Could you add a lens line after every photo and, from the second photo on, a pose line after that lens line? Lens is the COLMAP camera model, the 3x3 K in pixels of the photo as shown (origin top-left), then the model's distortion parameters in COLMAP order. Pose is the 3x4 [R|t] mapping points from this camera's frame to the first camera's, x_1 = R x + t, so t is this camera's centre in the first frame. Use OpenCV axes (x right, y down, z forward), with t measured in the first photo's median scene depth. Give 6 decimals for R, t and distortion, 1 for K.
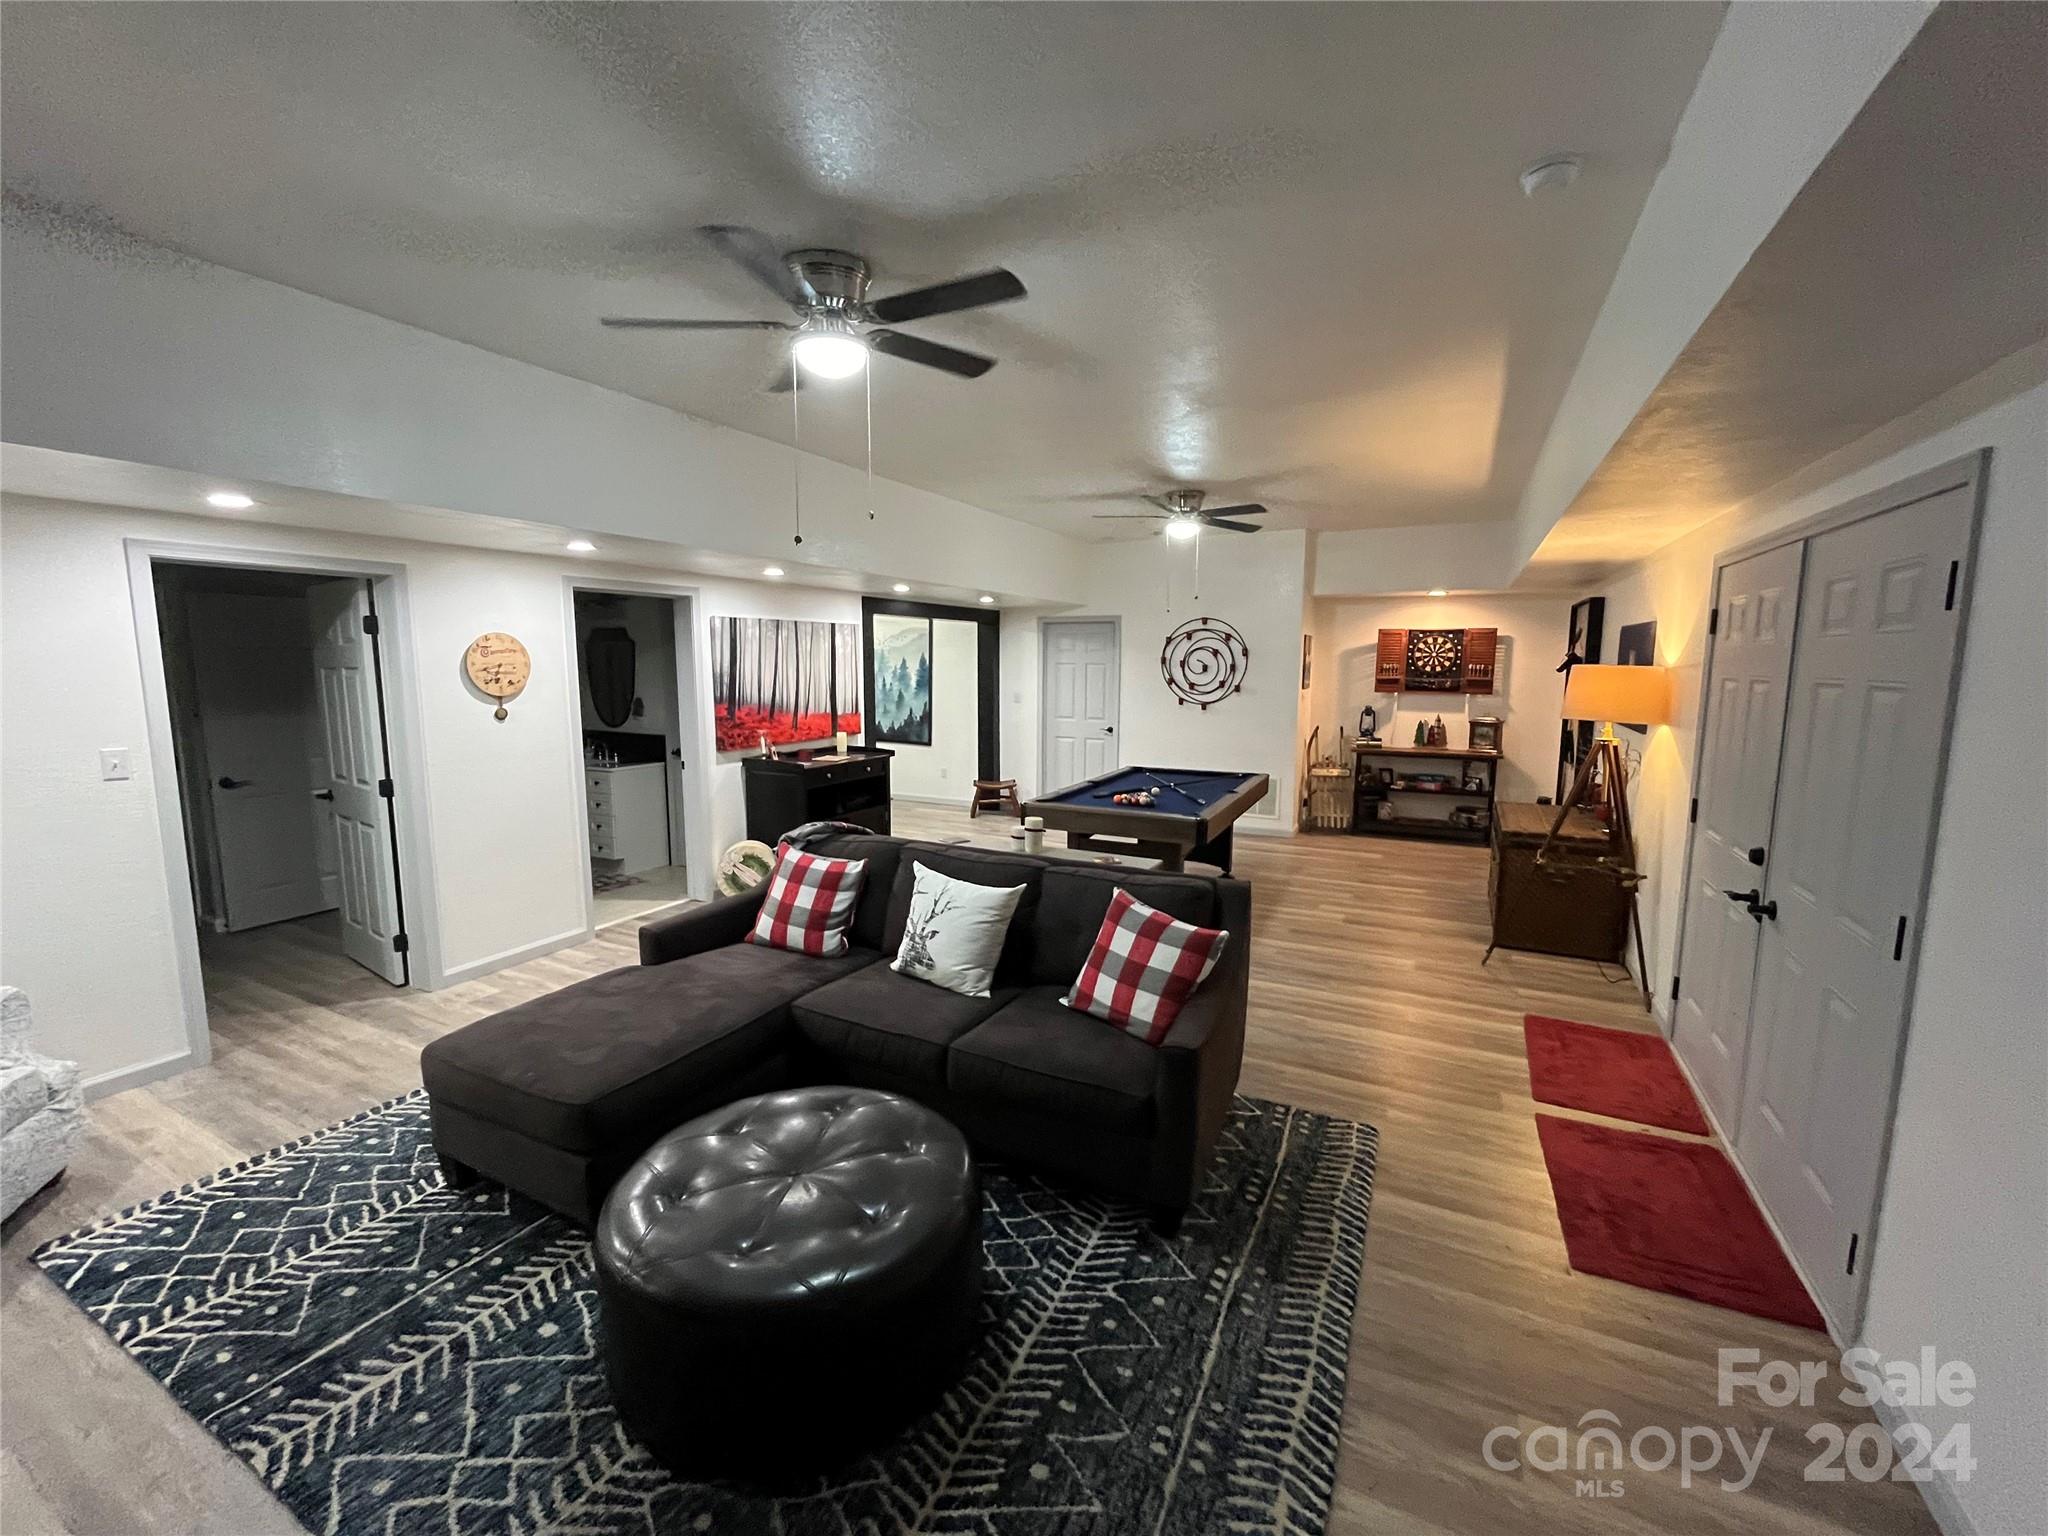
lens RADIAL K [[827.6, 0, 1020.3], [0, 827.6, 765.5], [0, 0, 1]] dist [-0.003261, -0.000033]
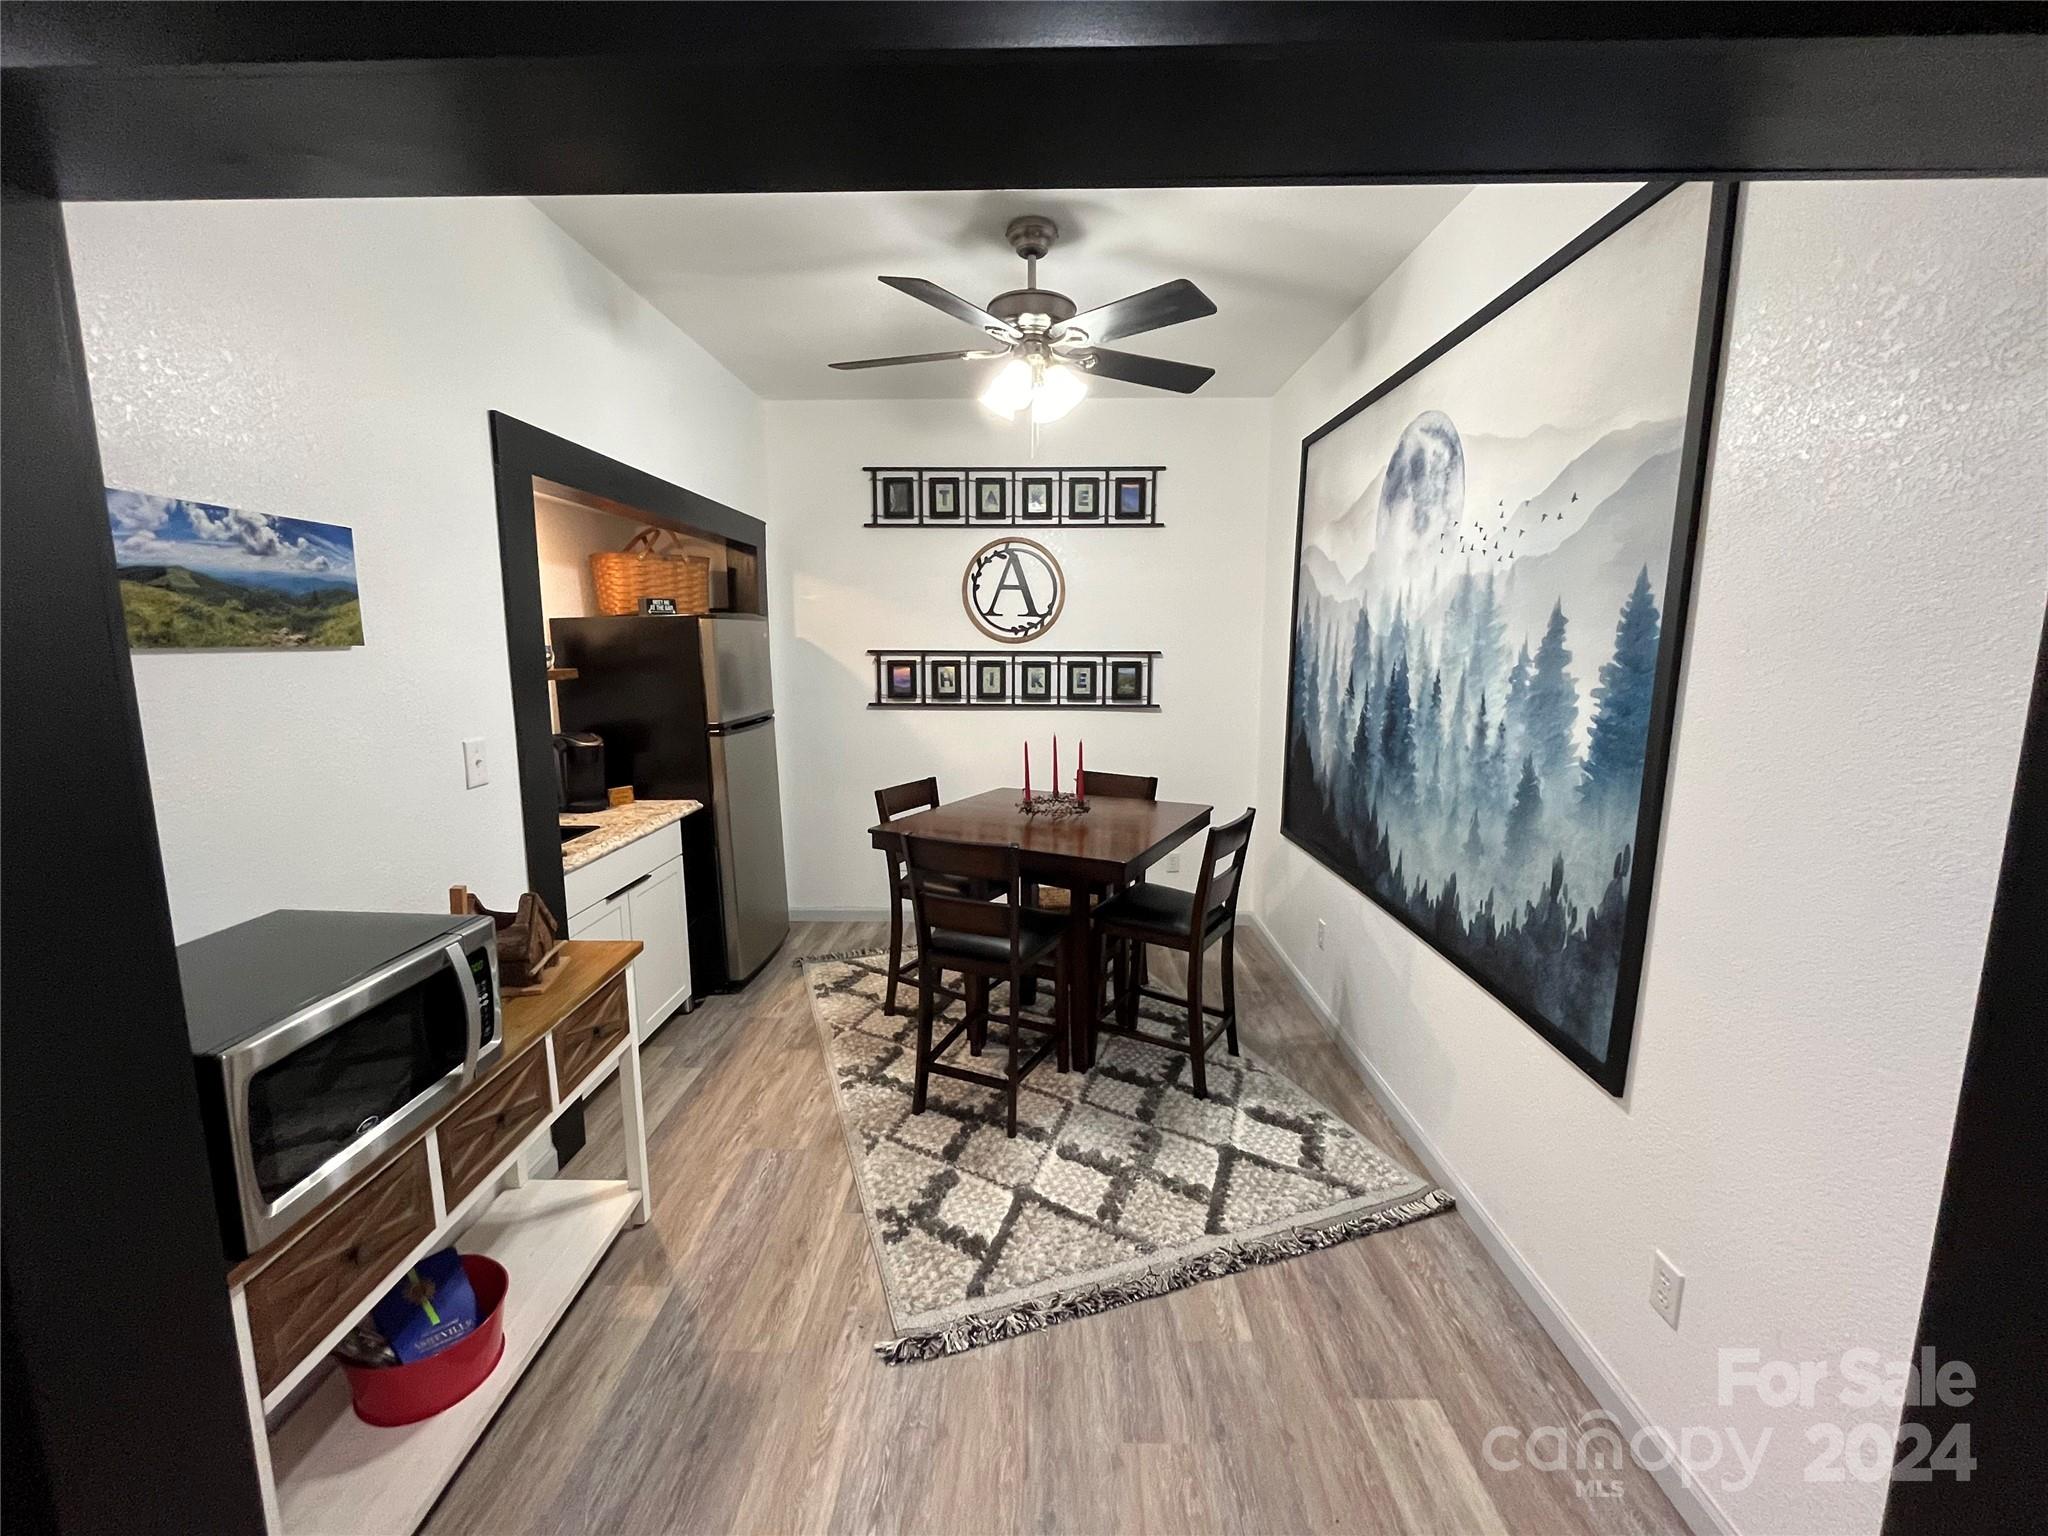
lens RADIAL K [[827.6, 0, 1020.3], [0, 827.6, 765.5], [0, 0, 1]] dist [-0.003261, -0.000033]
pose [[0.449201, 0.132242, -0.883589, -0.029881], [-0.111896, 0.989525, 0.091211, -0.162606], [0.886396, 0.057898, 0.459293, 1.351611]]
